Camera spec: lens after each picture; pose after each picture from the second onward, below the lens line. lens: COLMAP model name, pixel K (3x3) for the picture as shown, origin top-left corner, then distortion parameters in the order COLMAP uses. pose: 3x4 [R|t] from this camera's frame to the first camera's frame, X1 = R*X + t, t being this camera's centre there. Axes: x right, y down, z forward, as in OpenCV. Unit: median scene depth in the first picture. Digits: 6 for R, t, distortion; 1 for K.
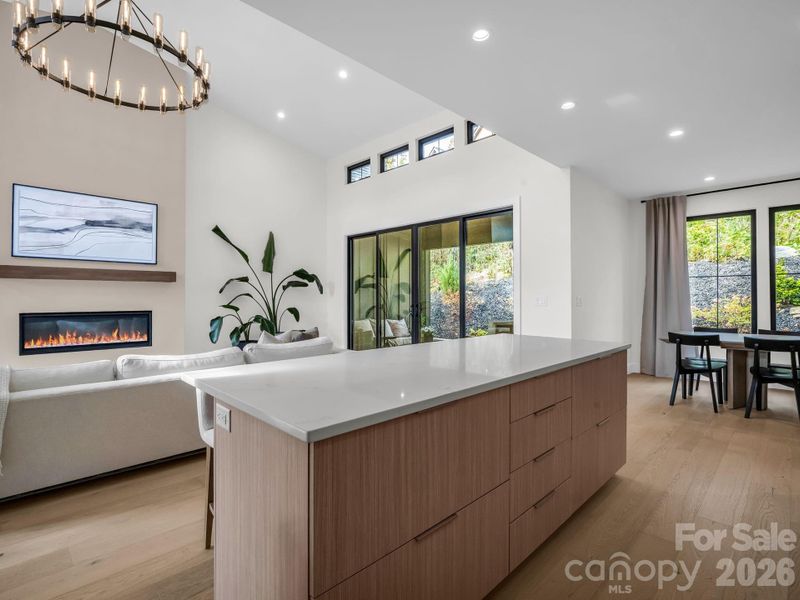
lens RADIAL K [[392.4, 0, 402.3], [0, 392.4, 296.0], [0, 0, 1]] dist [-0.018757, 0.000616]
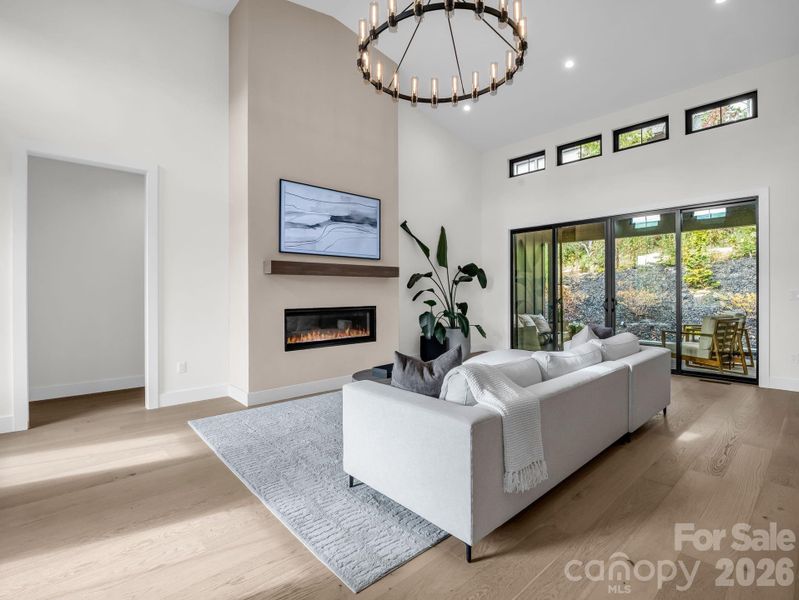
lens RADIAL K [[391.9, 0, 401.2], [0, 391.9, 294.8], [0, 0, 1]] dist [-0.018757, 0.000616]
pose [[0.998570, -0.004004, -0.053310, -0.528655], [0.004518, 0.999945, 0.009514, -0.000563], [0.053269, -0.009741, 0.998533, 0.001843]]
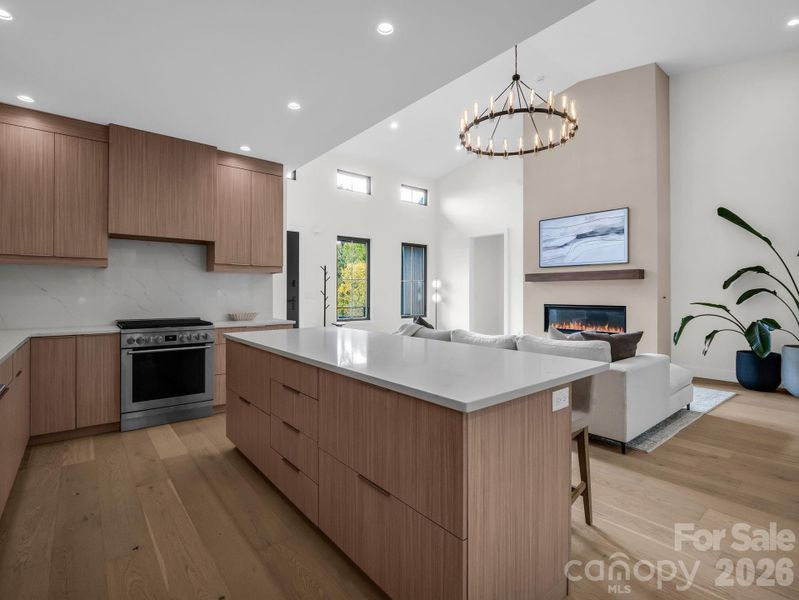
lens RADIAL K [[391.9, 0, 401.4], [0, 391.9, 294.5], [0, 0, 1]] dist [-0.018757, 0.000616]
pose [[-0.081365, -0.001512, -0.996683, 0.497468], [0.003202, 0.999993, -0.001779, 0.005879], [0.996679, -0.003337, -0.081360, 0.466482]]
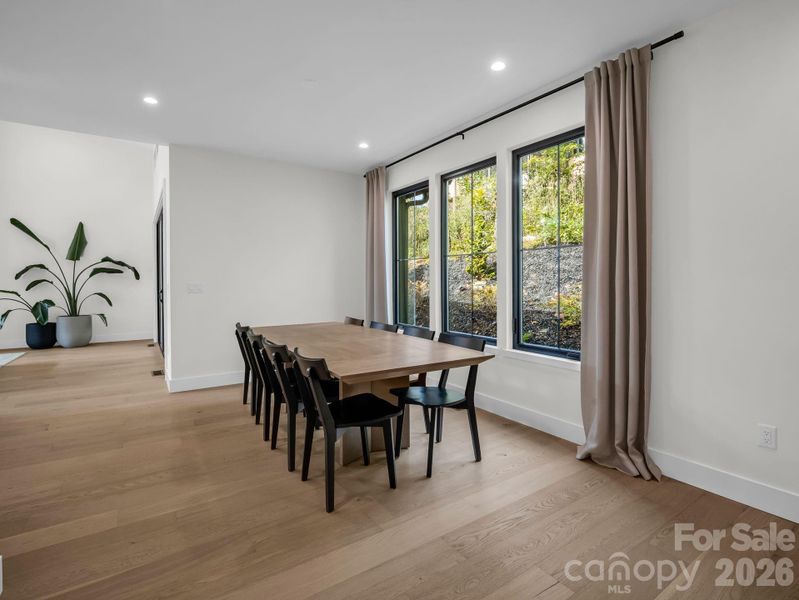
lens RADIAL K [[391.9, 0, 397.4], [0, 391.9, 292.6], [0, 0, 1]] dist [-0.018757, 0.000616]
pose [[0.982494, 0.007856, -0.186127, 0.984278], [-0.003634, 0.999728, 0.023017, 0.002600], [0.186257, -0.021938, 0.982256, 0.148391]]
